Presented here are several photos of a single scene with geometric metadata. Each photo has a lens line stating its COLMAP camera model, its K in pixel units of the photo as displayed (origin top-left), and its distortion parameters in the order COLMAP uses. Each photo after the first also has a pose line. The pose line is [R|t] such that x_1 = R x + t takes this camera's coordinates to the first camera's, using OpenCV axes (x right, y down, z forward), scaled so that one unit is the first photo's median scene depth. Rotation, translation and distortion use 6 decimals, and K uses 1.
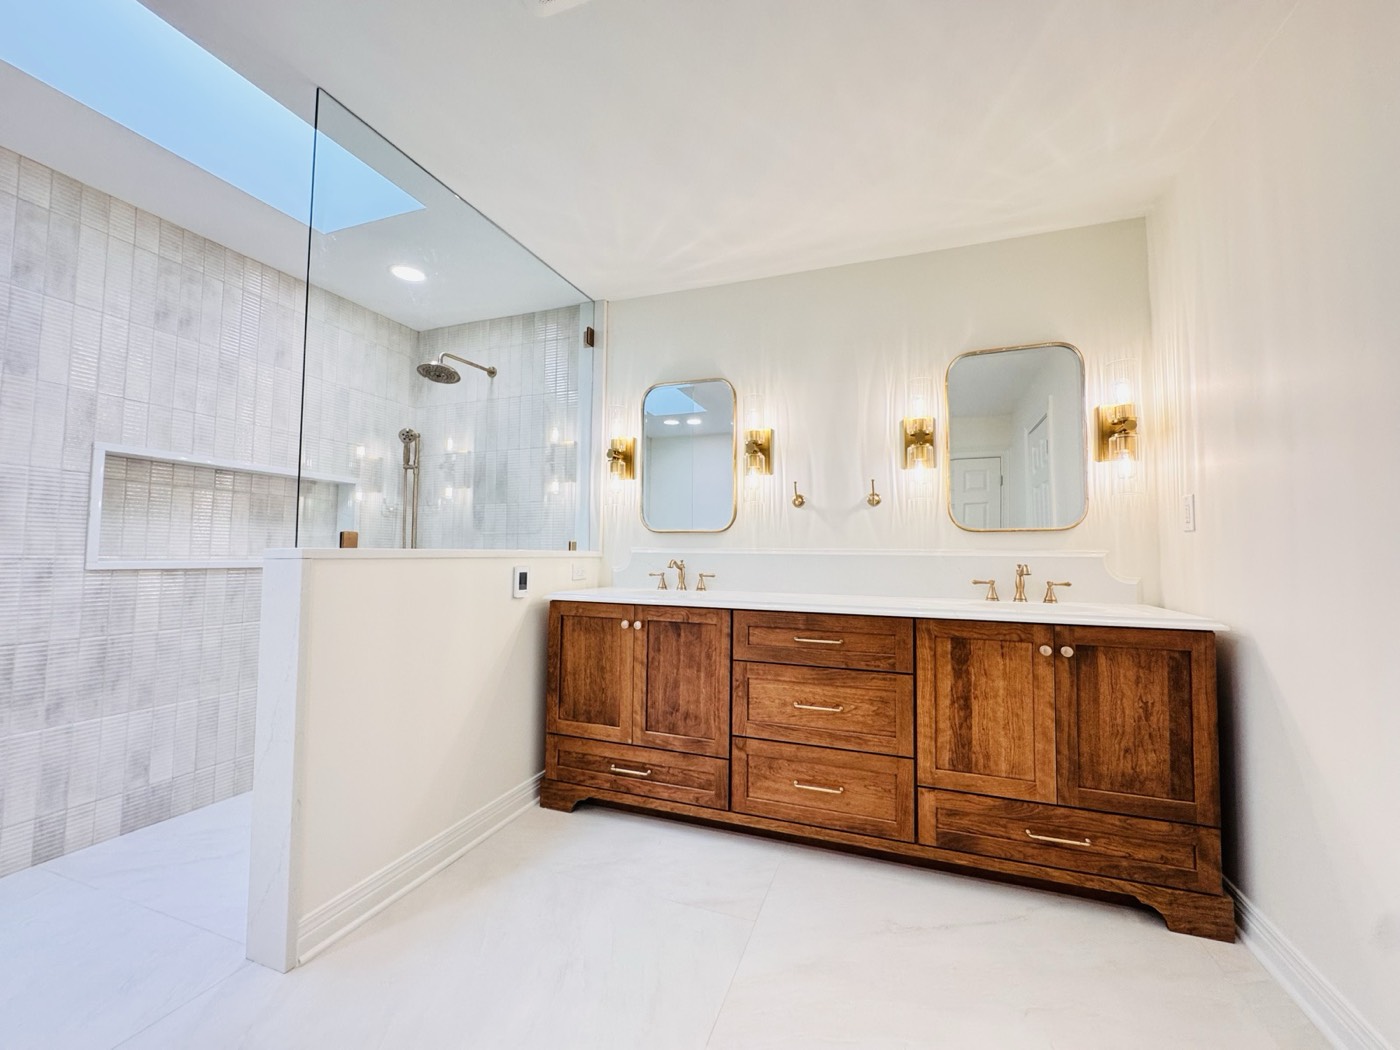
lens RADIAL K [[560.4, 0, 699.0], [0, 560.4, 524.9], [0, 0, 1]] dist [-0.004223, 0.000598]
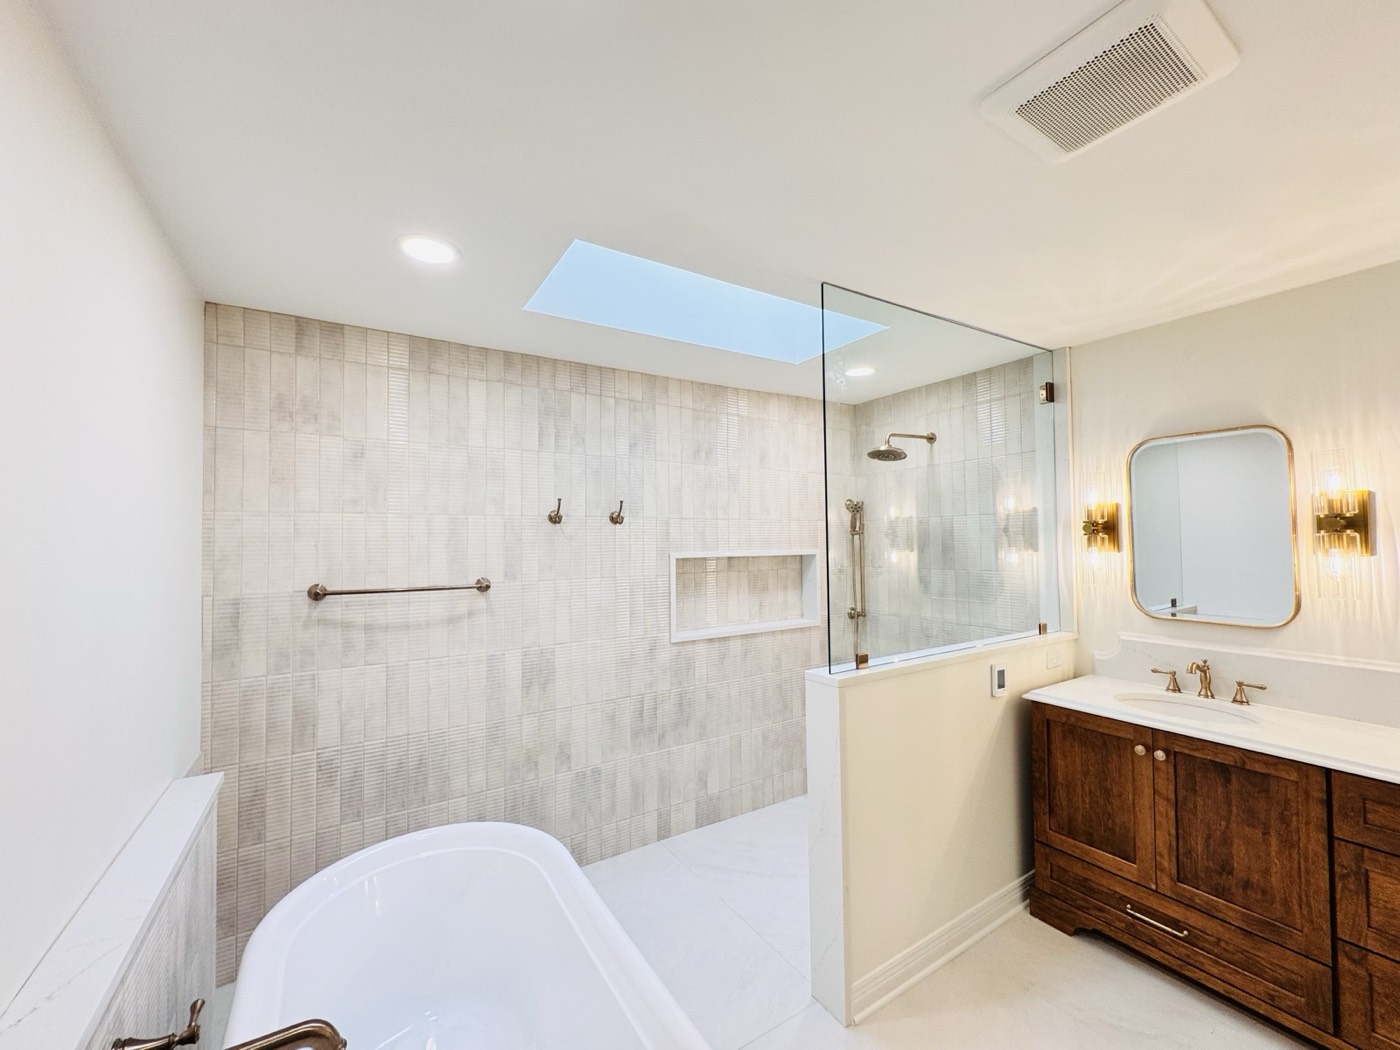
lens RADIAL K [[560.4, 0, 699.0], [0, 560.4, 524.9], [0, 0, 1]] dist [-0.004223, 0.000598]
pose [[0.790974, -0.036238, -0.610775, -0.137179], [0.050077, 0.998730, 0.005595, -0.217209], [0.609797, -0.035012, 0.791784, -0.088526]]
